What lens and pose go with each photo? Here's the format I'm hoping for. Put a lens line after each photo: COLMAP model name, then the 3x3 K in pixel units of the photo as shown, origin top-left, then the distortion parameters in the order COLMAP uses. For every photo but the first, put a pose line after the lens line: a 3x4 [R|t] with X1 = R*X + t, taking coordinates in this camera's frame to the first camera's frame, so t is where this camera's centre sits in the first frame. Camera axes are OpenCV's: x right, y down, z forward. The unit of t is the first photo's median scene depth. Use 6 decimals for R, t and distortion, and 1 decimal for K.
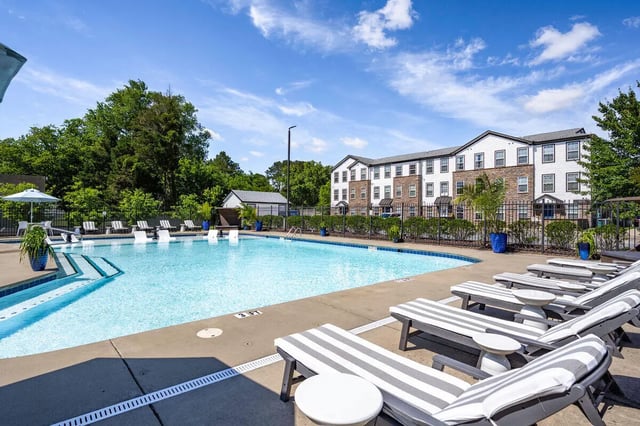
lens RADIAL K [[323.1, 0, 320.0], [0, 323.1, 213.0], [0, 0, 1]] dist [0.000797, -0.000097]
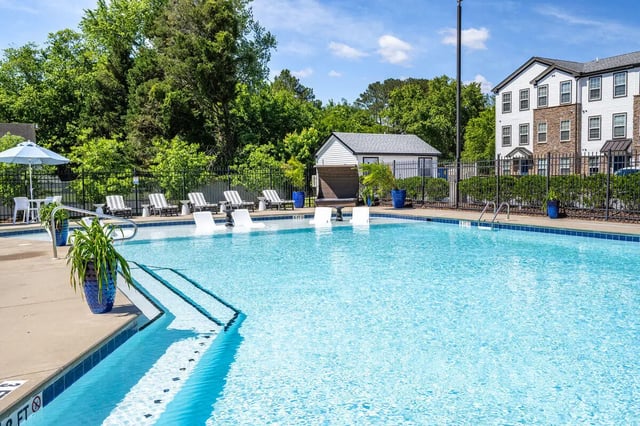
lens RADIAL K [[555.9, 0, 320.0], [0, 555.9, 213.0], [0, 0, 1]] dist [-0.003864, 0.000259]
pose [[0.976063, -0.009384, -0.217284, -0.067179], [0.024856, 0.997336, 0.068583, -0.000528], [0.216062, -0.072342, 0.973696, 0.053425]]
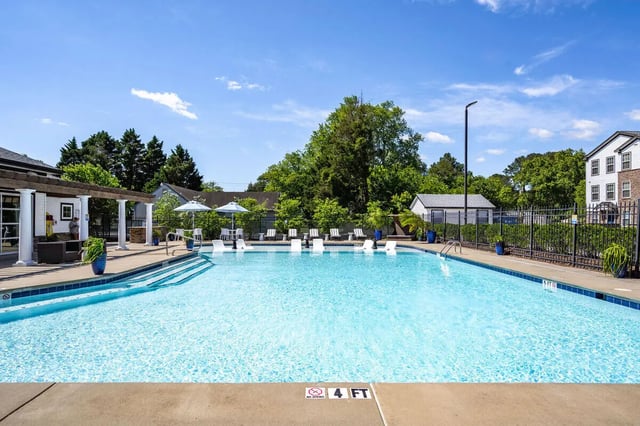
lens RADIAL K [[337.6, 0, 320.0], [0, 337.6, 213.0], [0, 0, 1]] dist [0.003240, 0.001582]
pose [[0.771565, -0.020354, -0.635825, 0.072747], [0.006011, 0.999677, -0.024707, 0.000468], [0.636123, 0.015241, 0.771437, 0.100115]]
